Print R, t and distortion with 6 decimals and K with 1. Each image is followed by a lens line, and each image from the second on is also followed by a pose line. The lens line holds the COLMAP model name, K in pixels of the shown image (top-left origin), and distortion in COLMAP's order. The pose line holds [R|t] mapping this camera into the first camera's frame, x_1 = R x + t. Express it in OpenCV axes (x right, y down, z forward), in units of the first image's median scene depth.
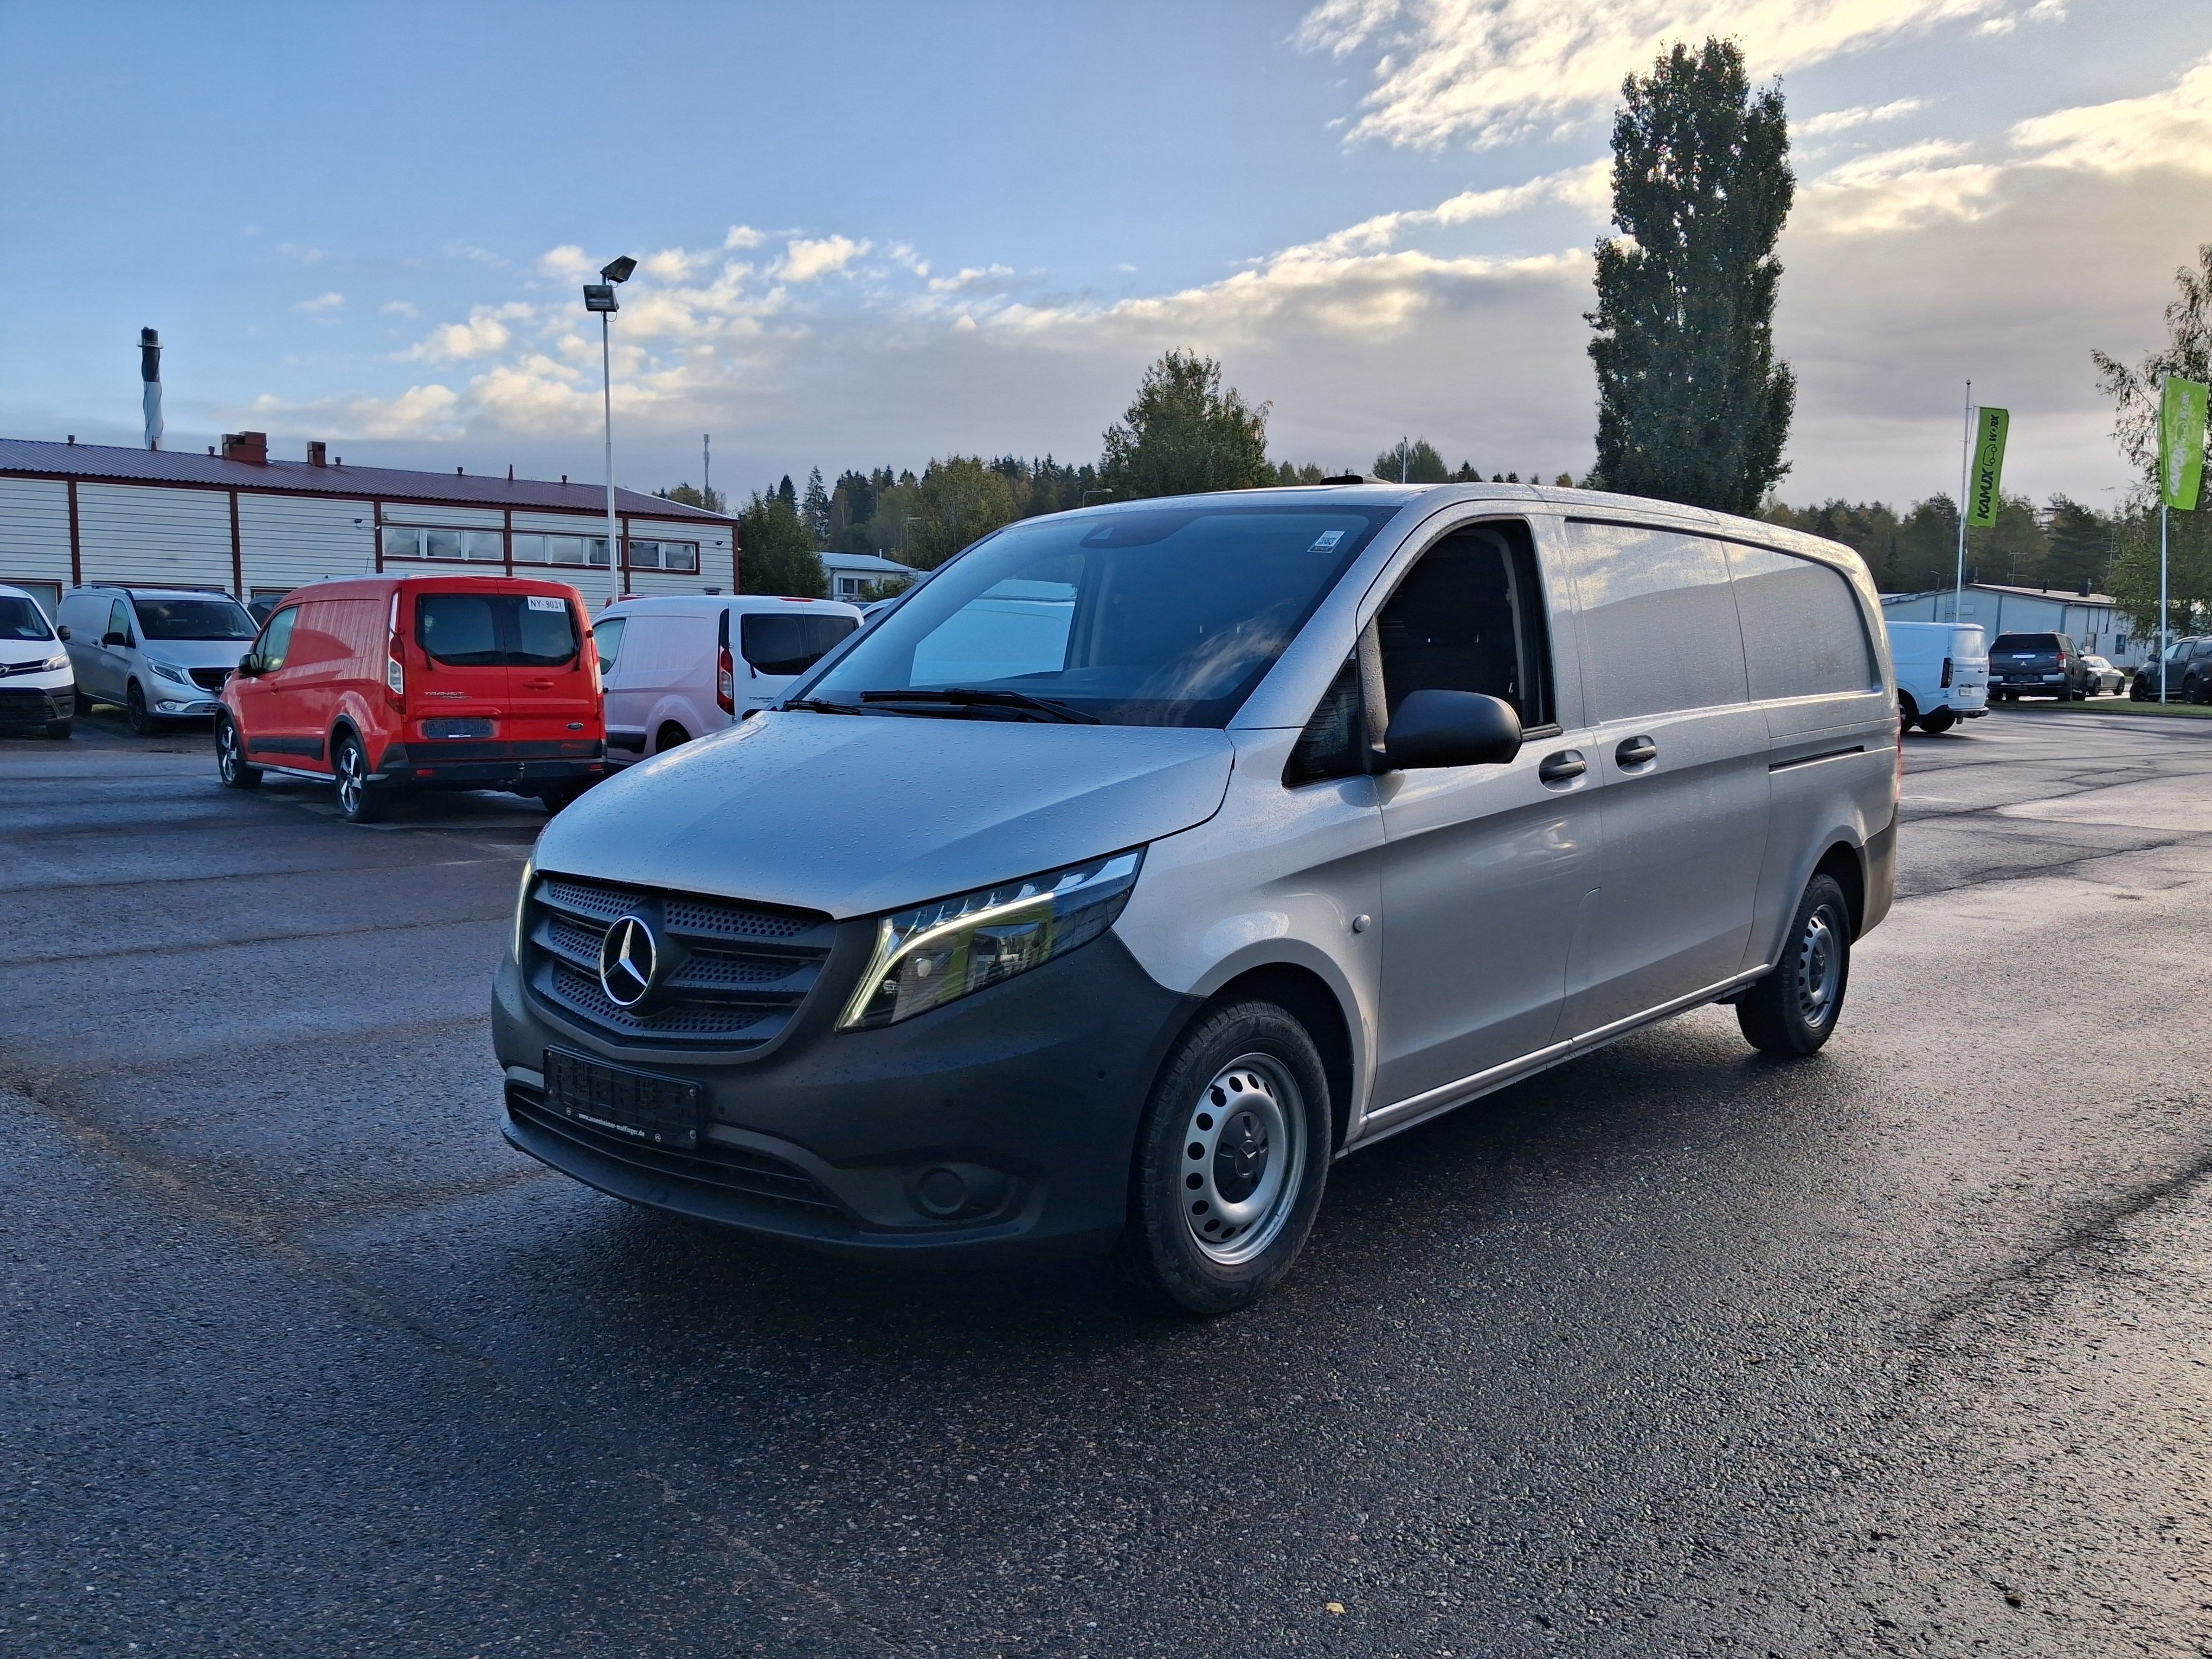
lens RADIAL K [[1882.8, 0, 1106.0], [0, 1882.8, 829.5], [0, 0, 1]] dist [0.069870, -0.000724]
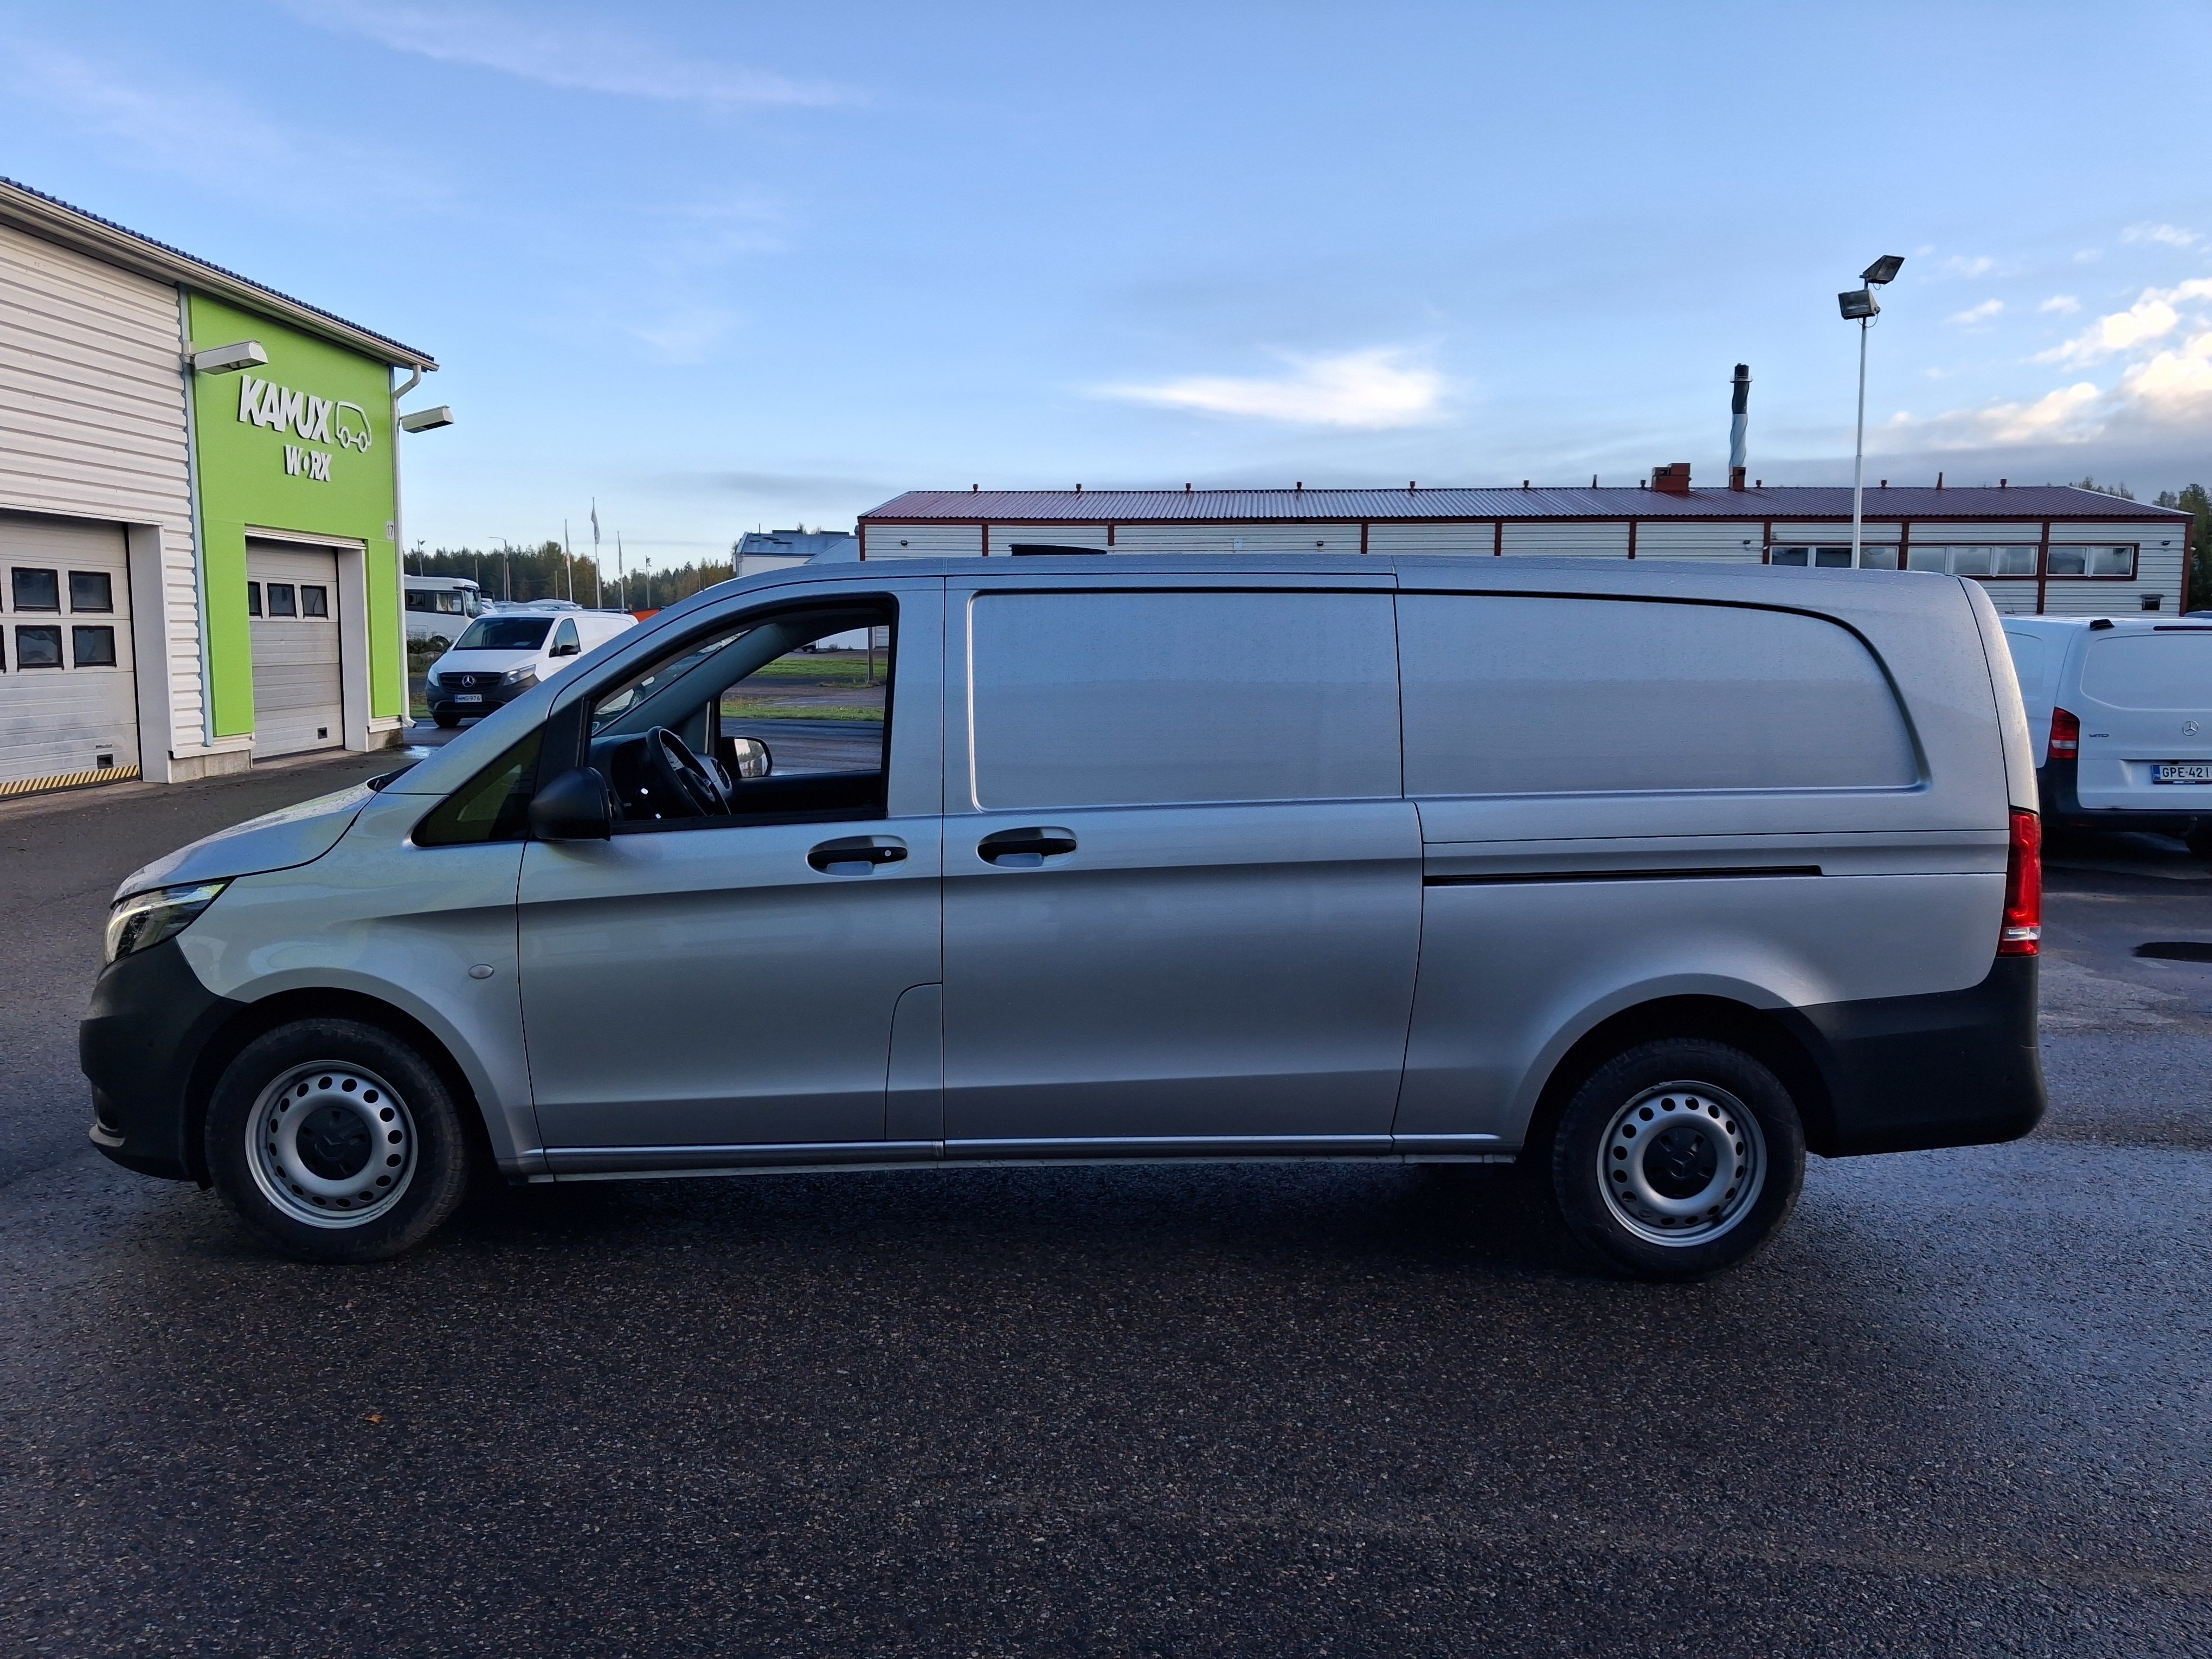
lens RADIAL K [[1891.5, 0, 1106.0], [0, 1891.5, 829.5], [0, 0, 1]] dist [0.102510, -0.224177]
pose [[0.663554, 0.072687, -0.744589, 0.146868], [-0.076019, 0.996668, 0.029550, -0.011536], [0.744256, 0.036994, 0.666869, 0.061634]]
